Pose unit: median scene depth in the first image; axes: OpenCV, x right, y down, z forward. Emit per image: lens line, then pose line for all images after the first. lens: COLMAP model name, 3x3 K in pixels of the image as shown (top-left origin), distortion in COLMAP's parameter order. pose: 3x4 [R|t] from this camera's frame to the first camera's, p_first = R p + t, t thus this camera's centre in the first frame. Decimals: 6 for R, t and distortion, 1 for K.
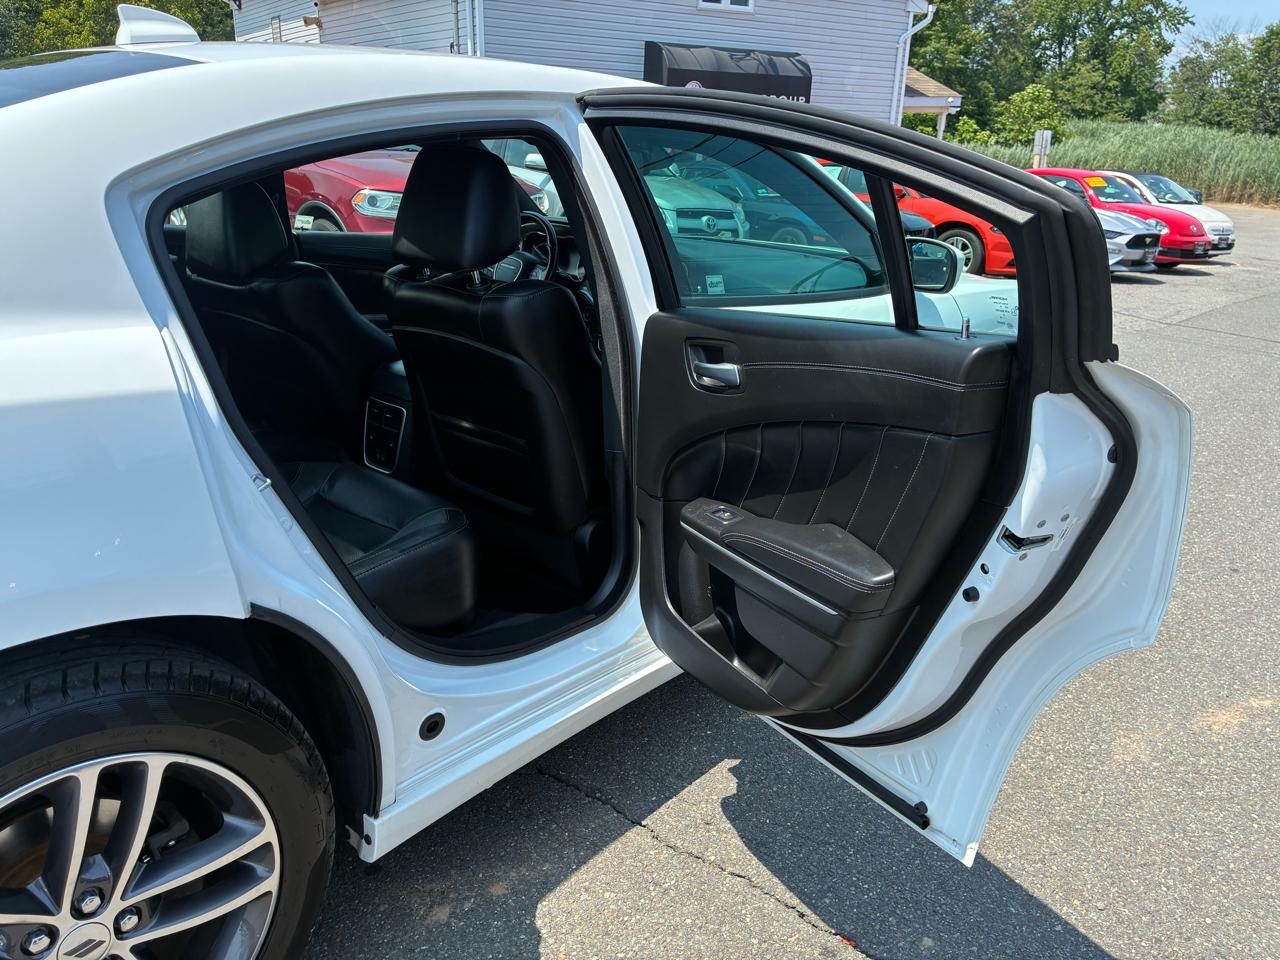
lens RADIAL K [[963.9, 0, 637.8], [0, 963.9, 482.6], [0, 0, 1]] dist [0.052179, -0.079456]
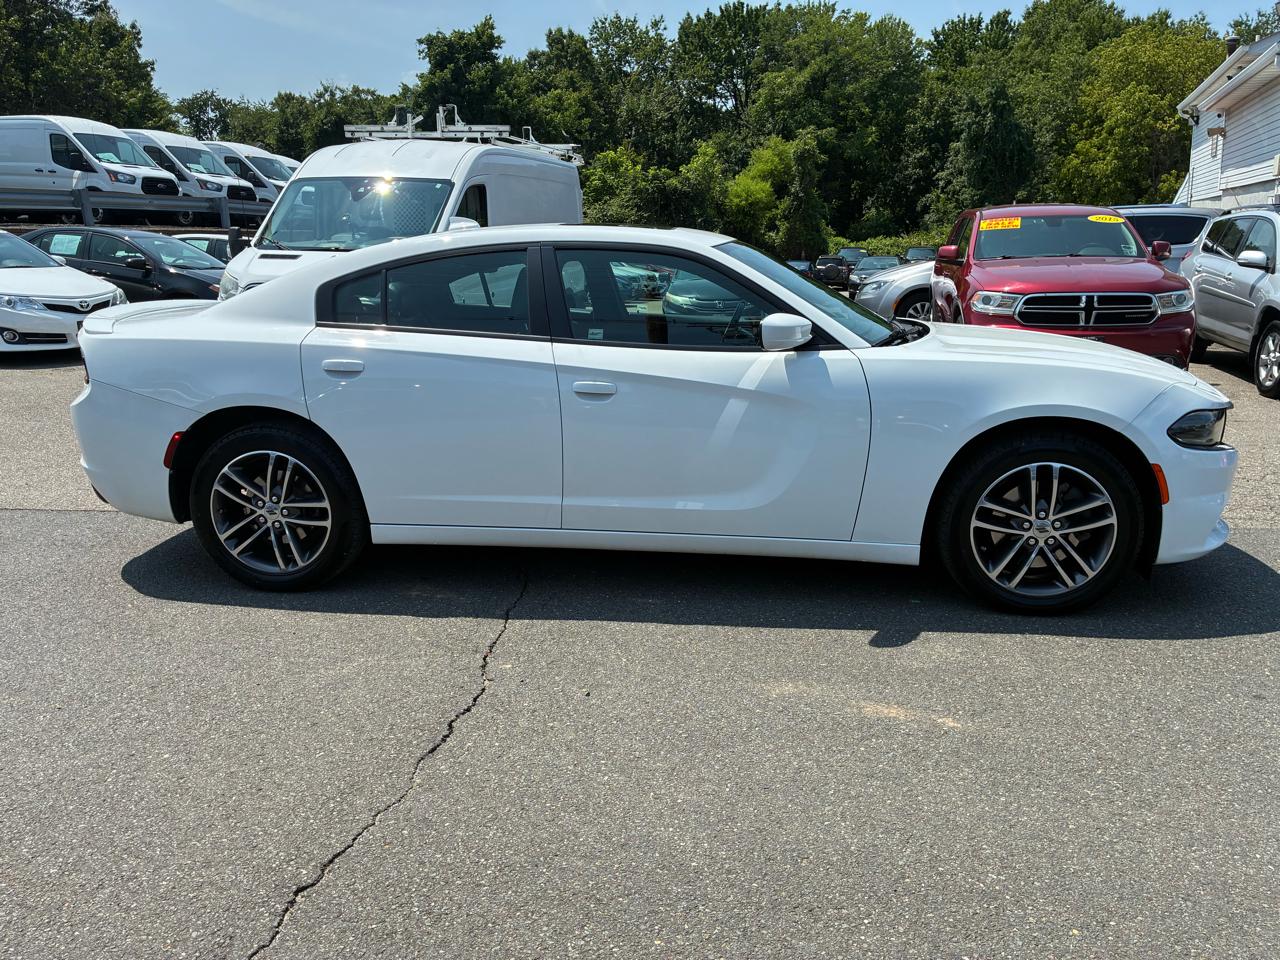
lens RADIAL K [[963.9, 0, 645.2], [0, 963.9, 478.1], [0, 0, 1]] dist [0.052179, -0.079456]
pose [[0.569068, 0.139372, -0.810393, 0.197038], [-0.227459, 0.973757, 0.007743, 0.003832], [0.790205, 0.179925, 0.585835, 0.004159]]
